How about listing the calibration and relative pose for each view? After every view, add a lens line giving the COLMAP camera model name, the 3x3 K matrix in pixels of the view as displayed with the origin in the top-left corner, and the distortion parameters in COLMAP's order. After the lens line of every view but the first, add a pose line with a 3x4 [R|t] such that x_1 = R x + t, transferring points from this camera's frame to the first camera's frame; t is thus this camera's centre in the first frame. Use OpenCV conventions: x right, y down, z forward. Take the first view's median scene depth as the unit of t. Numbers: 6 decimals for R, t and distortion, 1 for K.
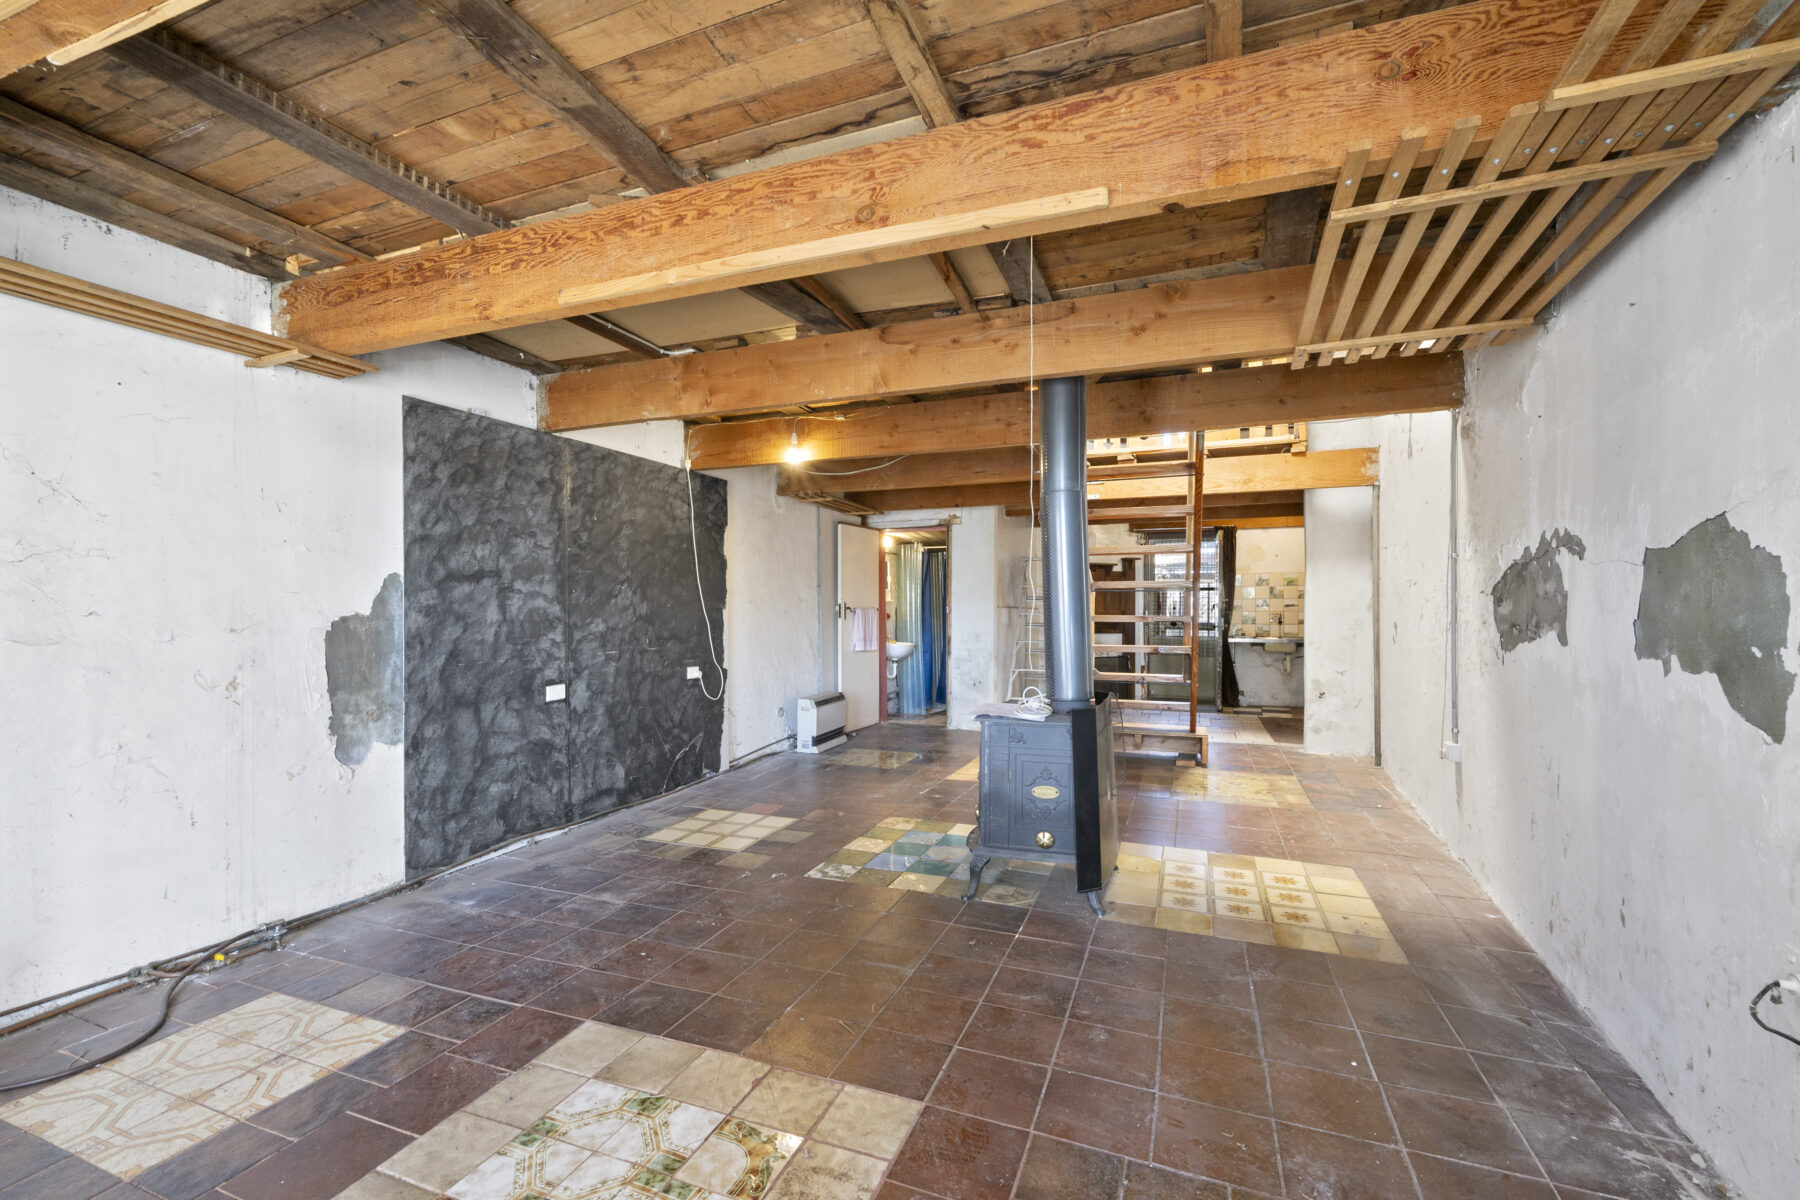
lens RADIAL K [[769.3, 0, 892.7], [0, 769.3, 605.6], [0, 0, 1]] dist [0.001010, 0.000090]
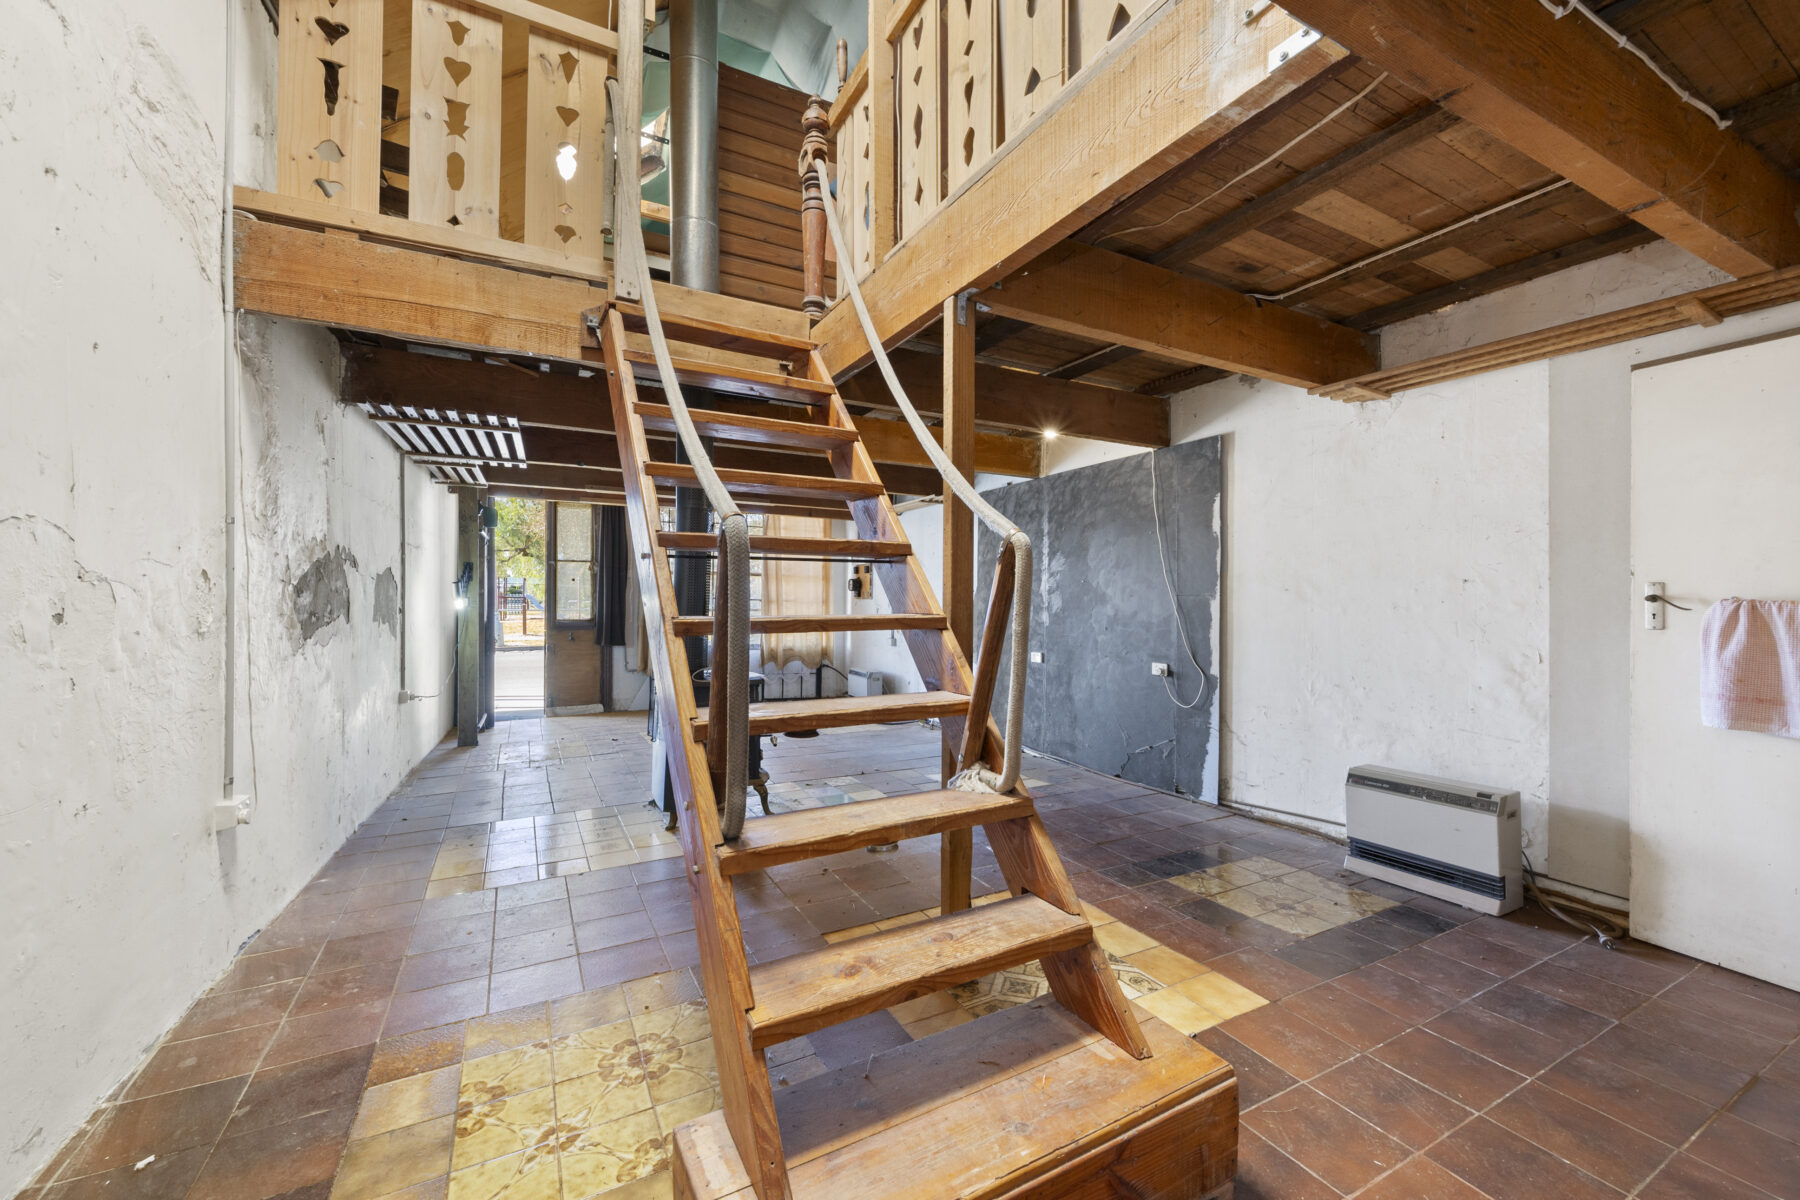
lens RADIAL K [[713.4, 0, 897.8], [0, 713.4, 599.9], [0, 0, 1]] dist [-0.001057, -0.000005]
pose [[-0.649050, -0.000837, -0.760745, 0.757275], [0.003522, 0.999985, -0.004105, 0.009470], [0.760738, -0.005344, -0.649038, 1.694358]]
